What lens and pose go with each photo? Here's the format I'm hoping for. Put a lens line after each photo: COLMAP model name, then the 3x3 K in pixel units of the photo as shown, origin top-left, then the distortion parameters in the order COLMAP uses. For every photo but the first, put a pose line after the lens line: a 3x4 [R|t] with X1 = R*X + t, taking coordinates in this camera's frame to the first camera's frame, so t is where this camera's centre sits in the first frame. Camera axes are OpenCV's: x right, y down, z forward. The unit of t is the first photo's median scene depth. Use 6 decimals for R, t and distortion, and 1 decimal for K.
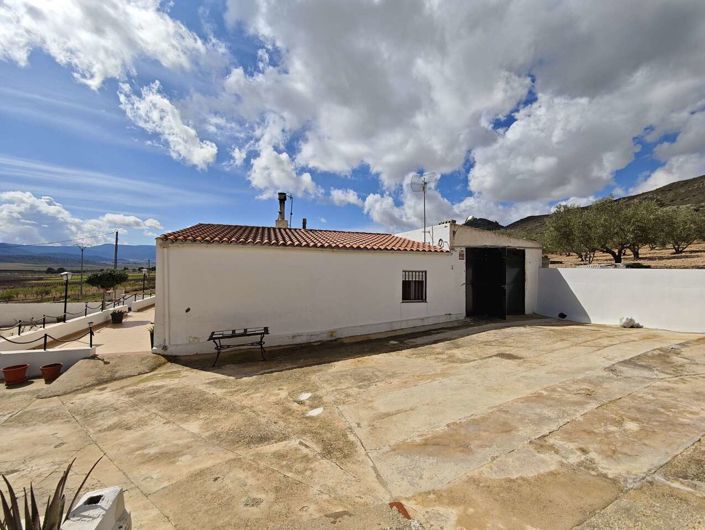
lens RADIAL K [[294.0, 0, 349.8], [0, 294.0, 262.3], [0, 0, 1]] dist [-0.013849, 0.004859]
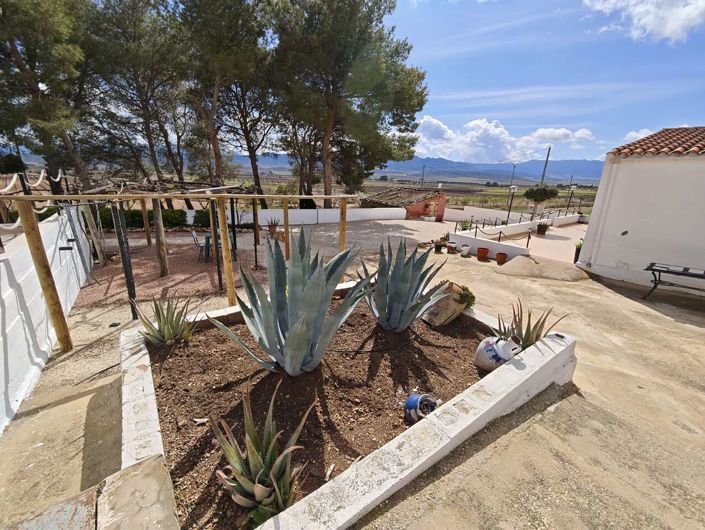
lens RADIAL K [[292.8, 0, 350.7], [0, 292.8, 262.9], [0, 0, 1]] dist [-0.000244, -0.000605]
pose [[0.339880, 0.275451, -0.899227, 0.012241], [-0.016092, 0.957711, 0.287283, 0.001390], [0.940331, -0.083171, 0.329939, -0.149873]]
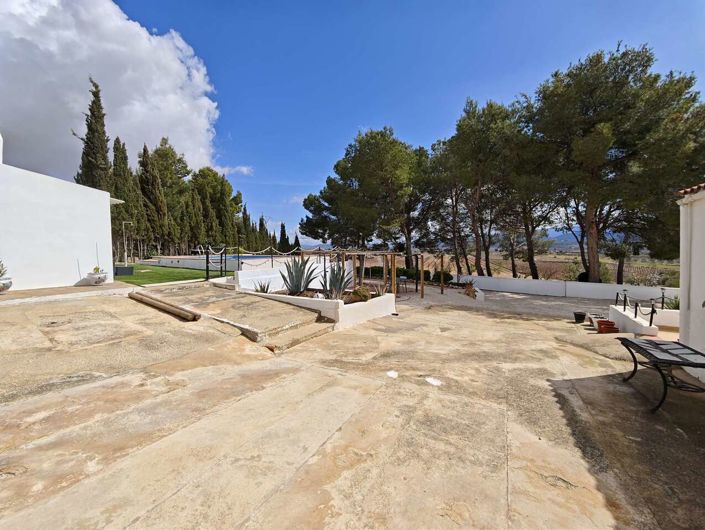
lens RADIAL K [[294.0, 0, 349.8], [0, 294.0, 262.3], [0, 0, 1]] dist [-0.013849, 0.004859]
pose [[-0.721144, 0.022970, -0.692405, 0.436951], [0.006405, 0.999629, 0.026491, 0.063968], [0.692756, 0.014669, -0.721023, 1.043580]]
